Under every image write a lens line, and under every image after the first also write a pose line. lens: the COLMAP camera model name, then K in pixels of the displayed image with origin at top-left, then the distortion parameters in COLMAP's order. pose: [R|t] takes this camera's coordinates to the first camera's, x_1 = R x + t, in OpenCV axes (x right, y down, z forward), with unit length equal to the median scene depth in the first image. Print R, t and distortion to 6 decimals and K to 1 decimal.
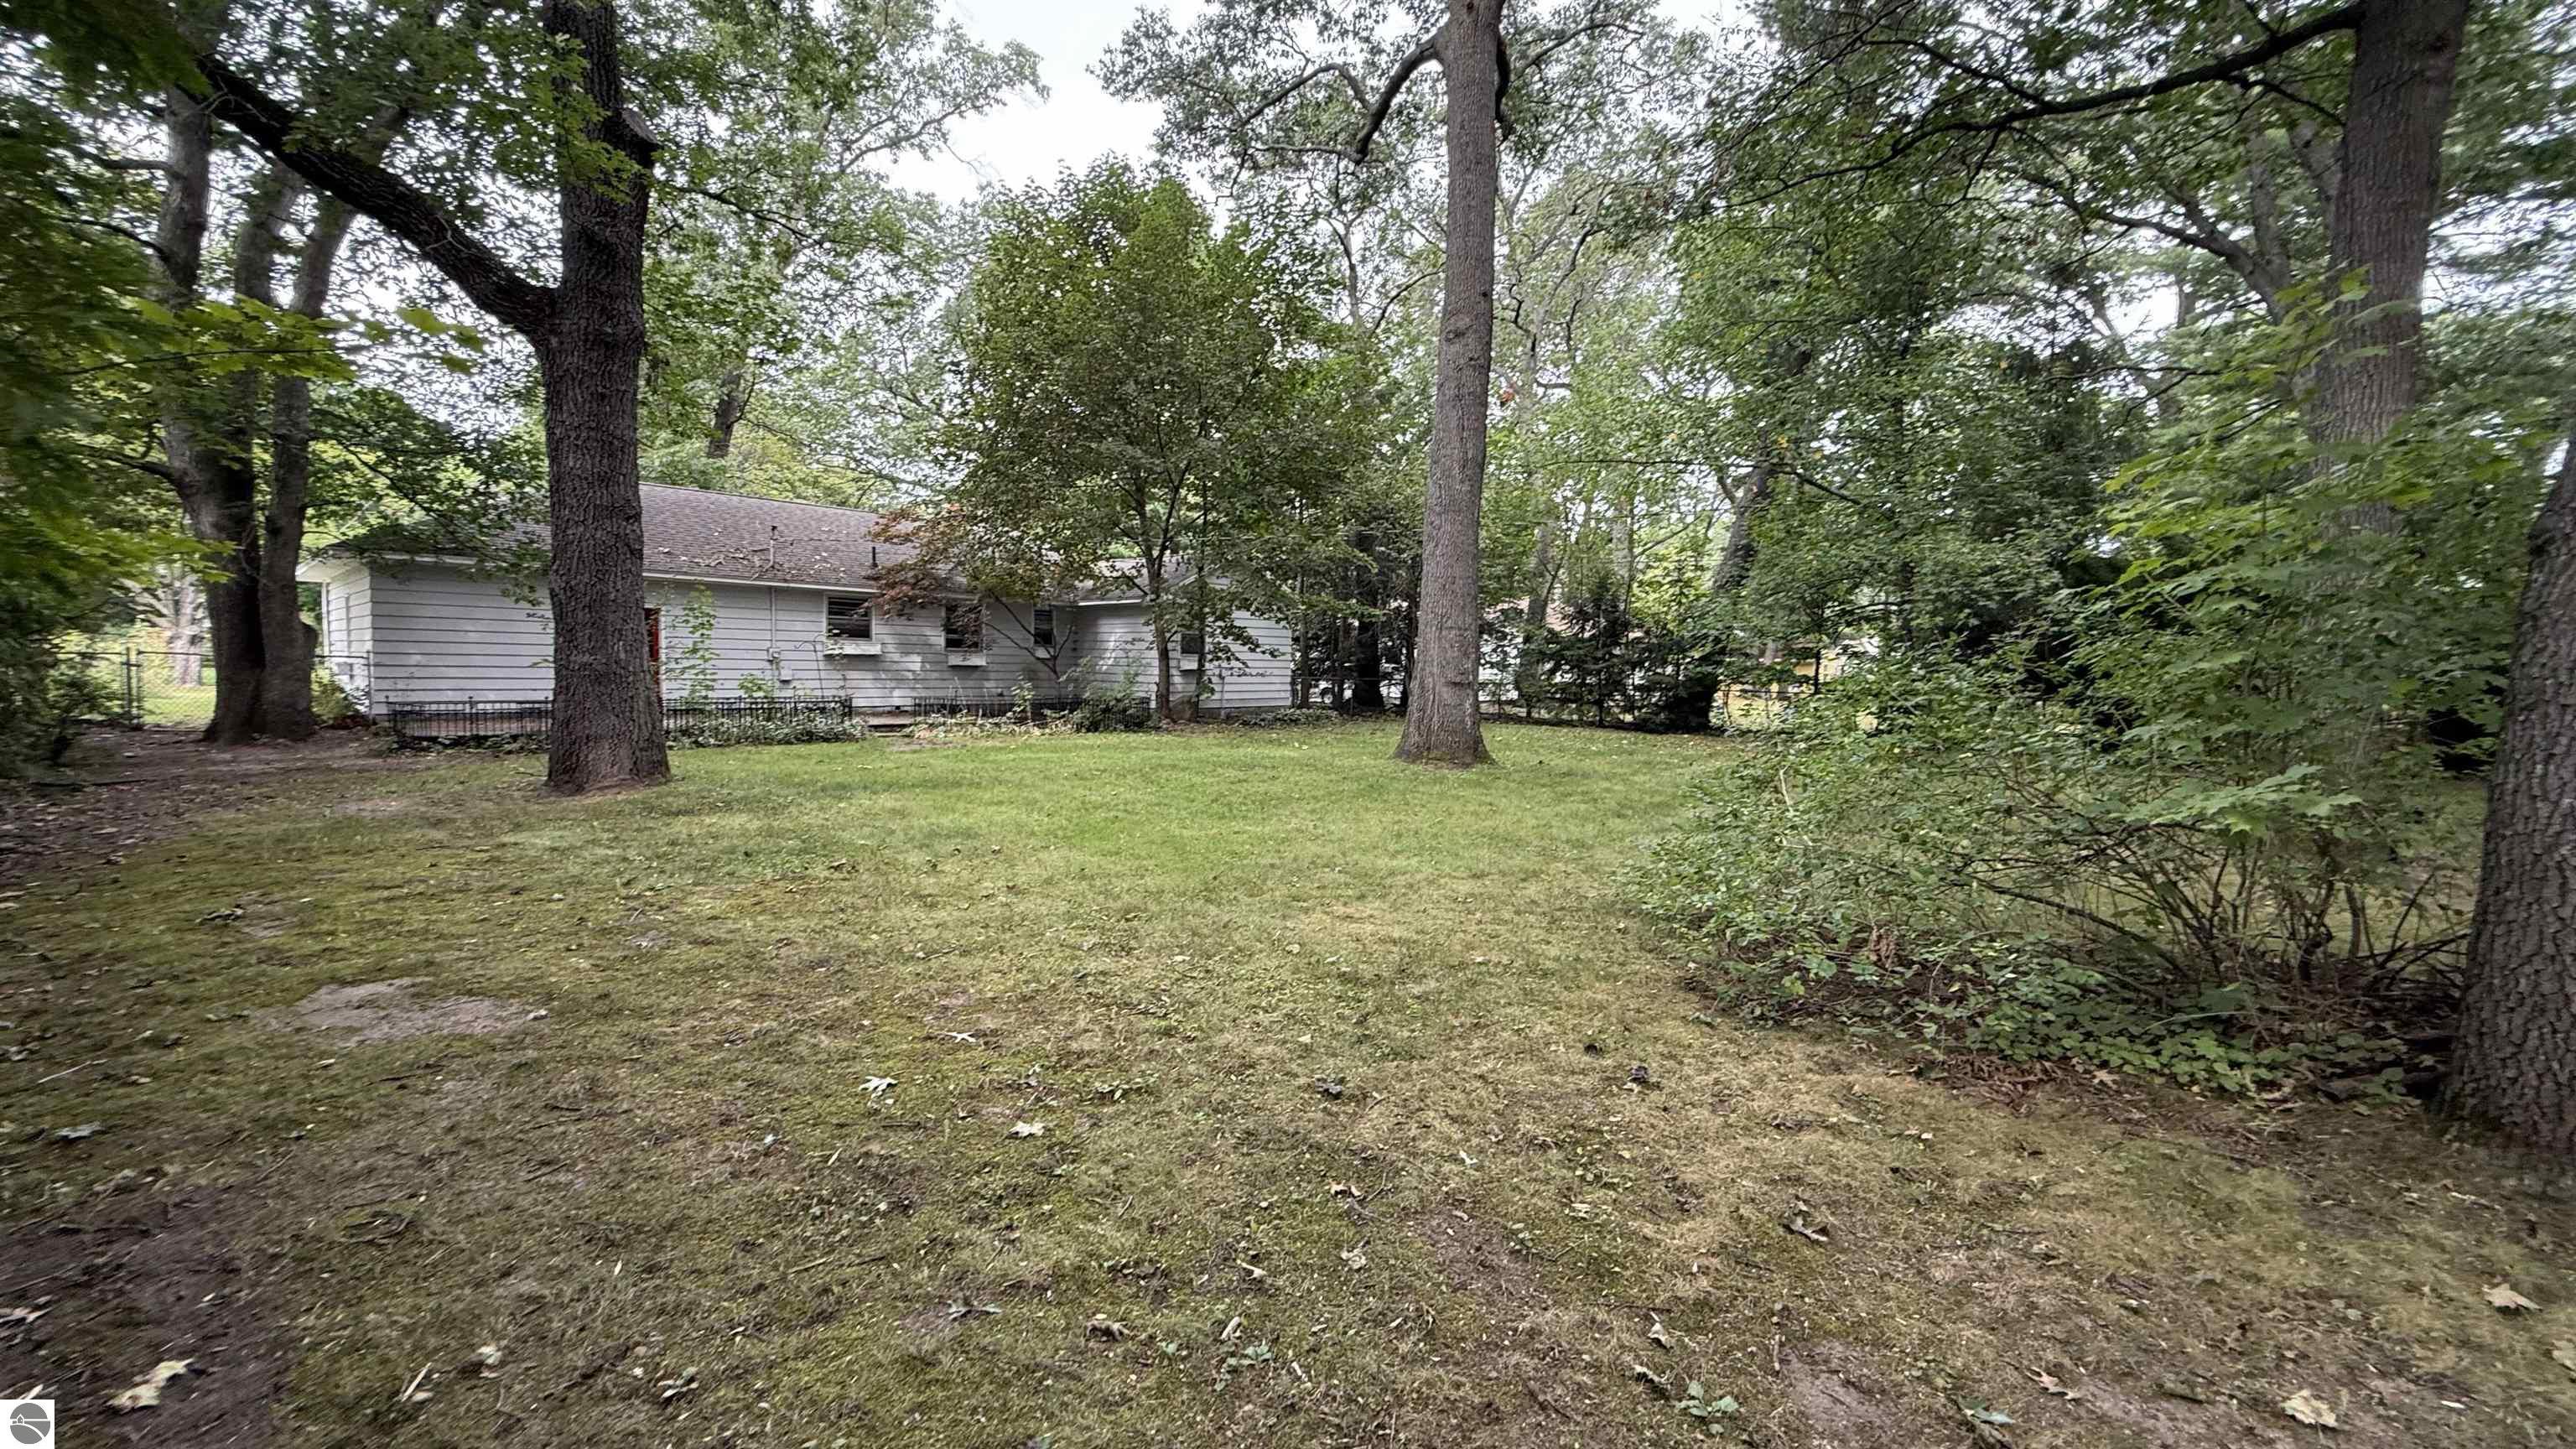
lens RADIAL K [[1025.0, 0, 1283.4], [0, 1025.0, 726.9], [0, 0, 1]] dist [0.000824, -0.000371]
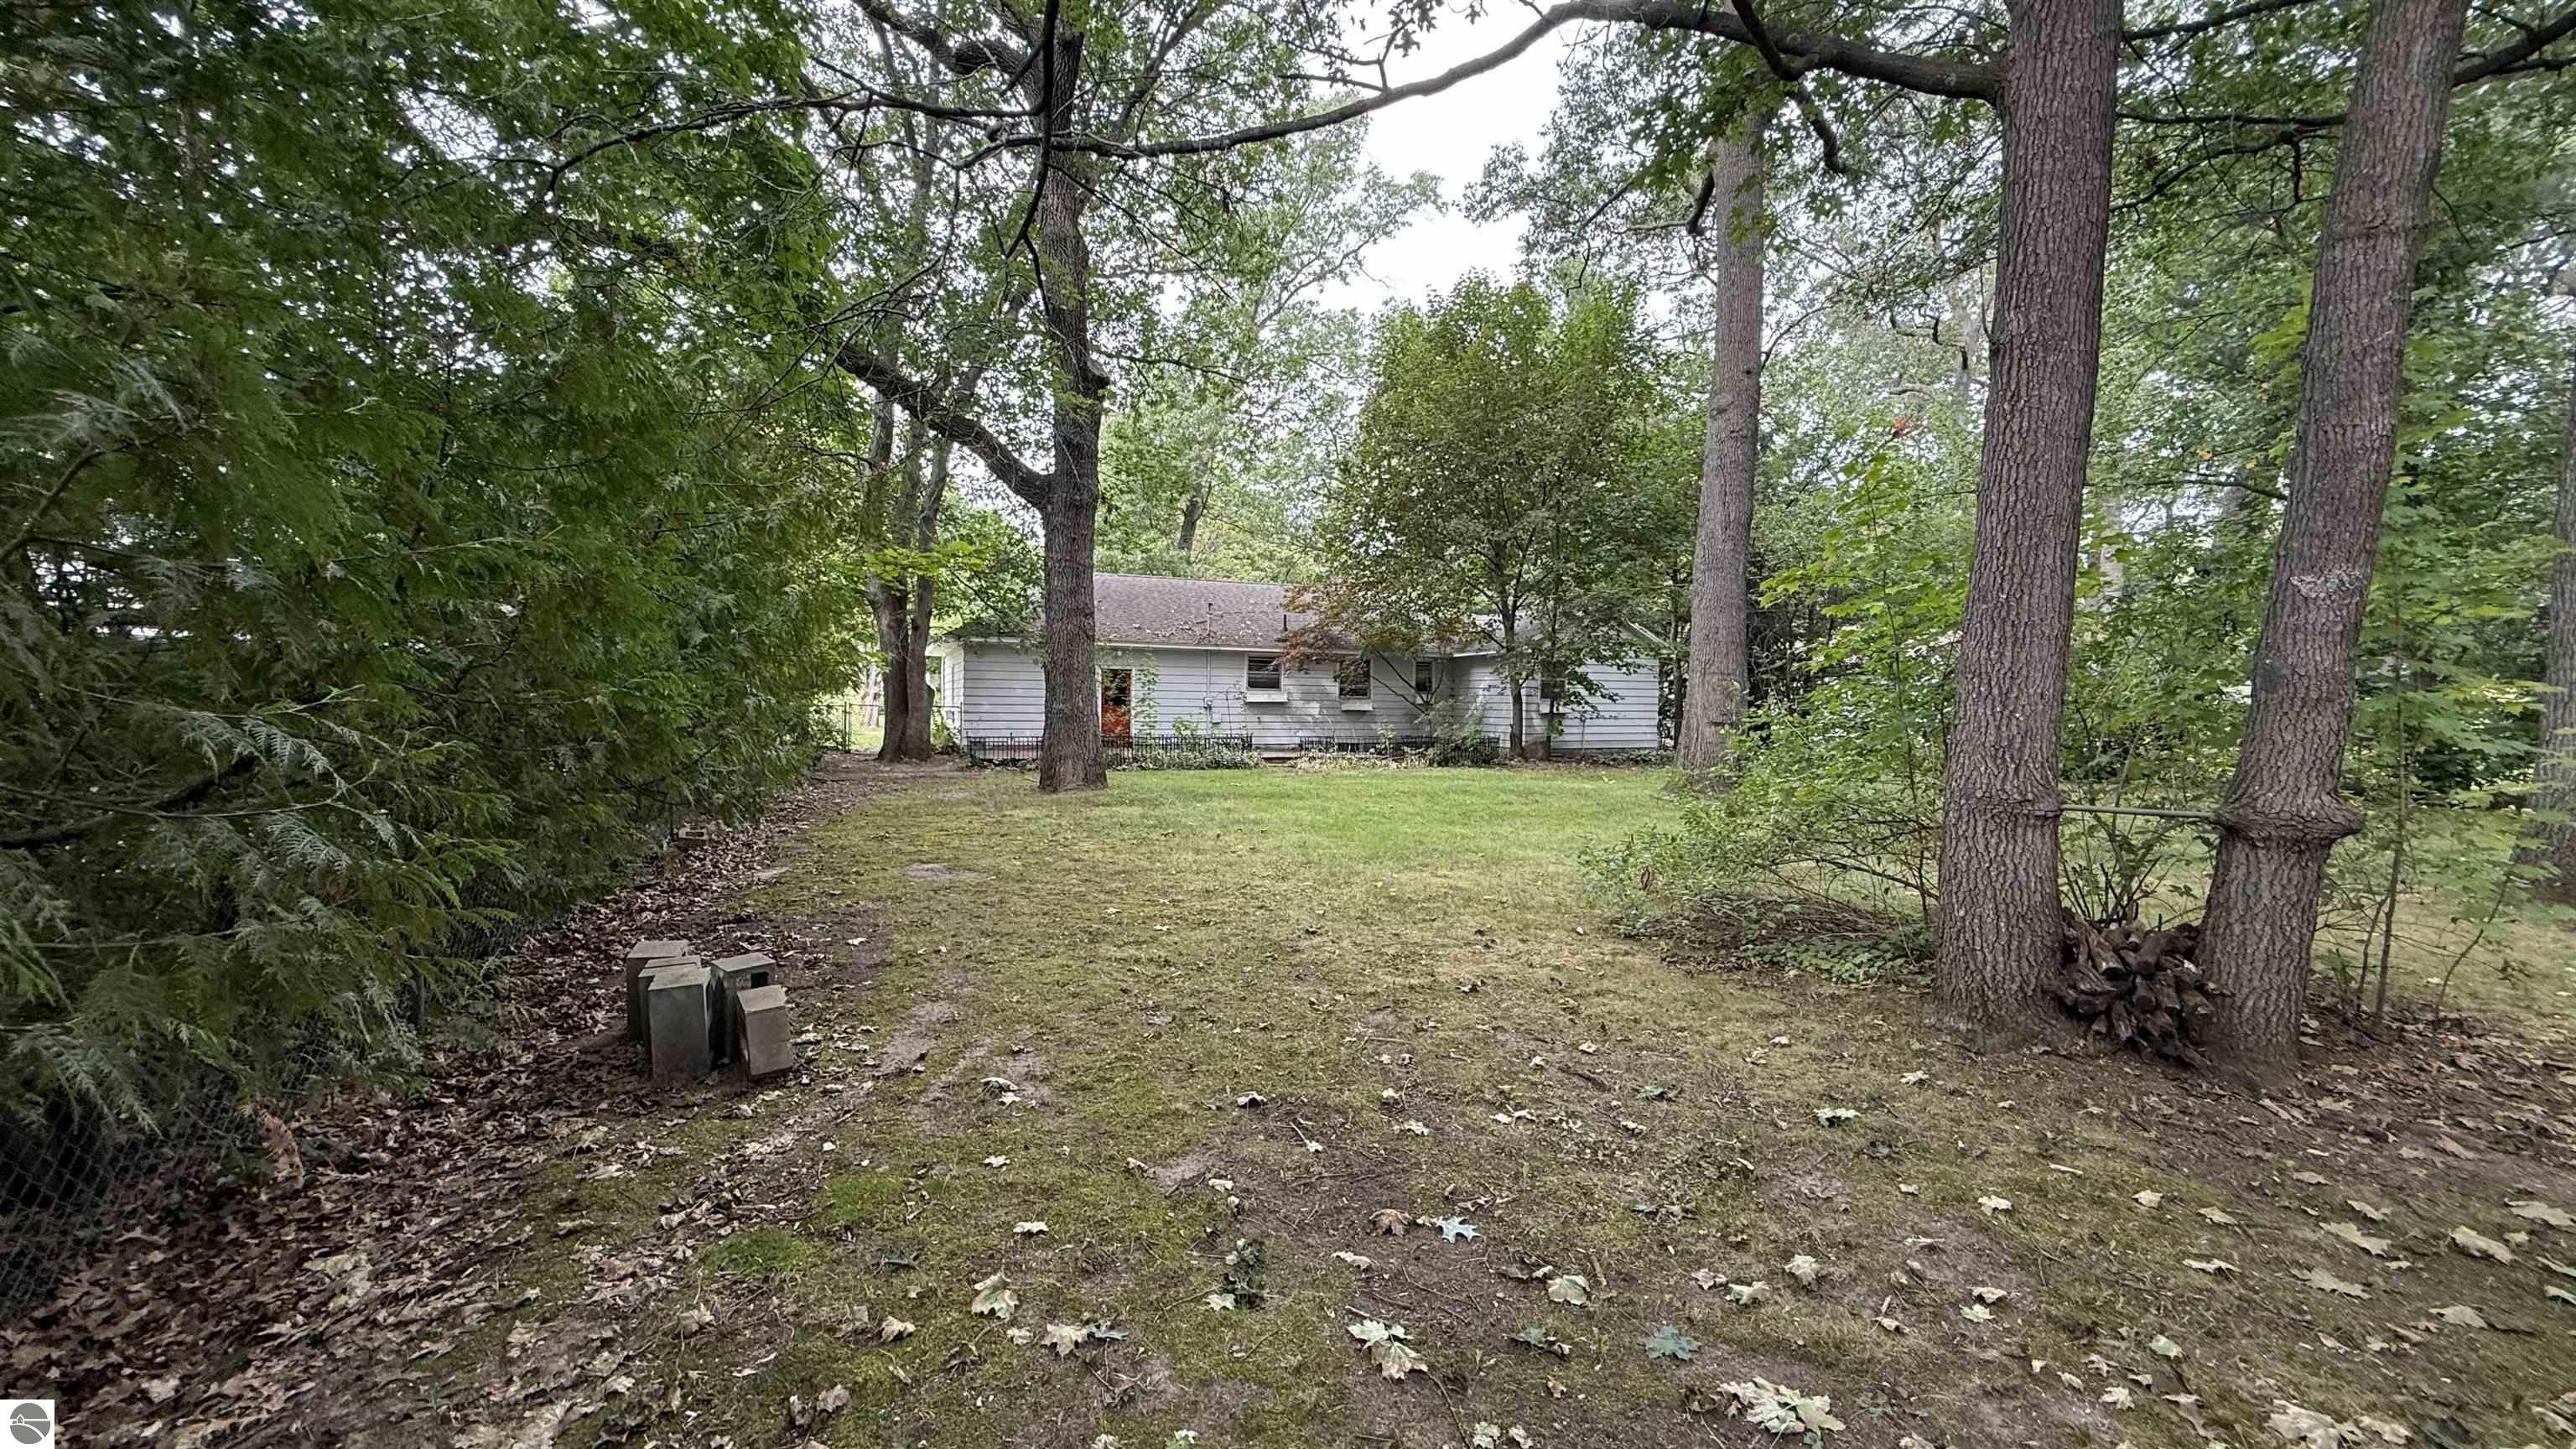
lens RADIAL K [[1025.0, 0, 1283.4], [0, 1025.0, 726.9], [0, 0, 1]] dist [0.000824, -0.000371]
pose [[0.906693, 0.000983, -0.421791, 0.132432], [-0.019564, 0.999019, -0.039728, 0.009137], [0.421338, 0.044274, 0.905822, -0.124795]]
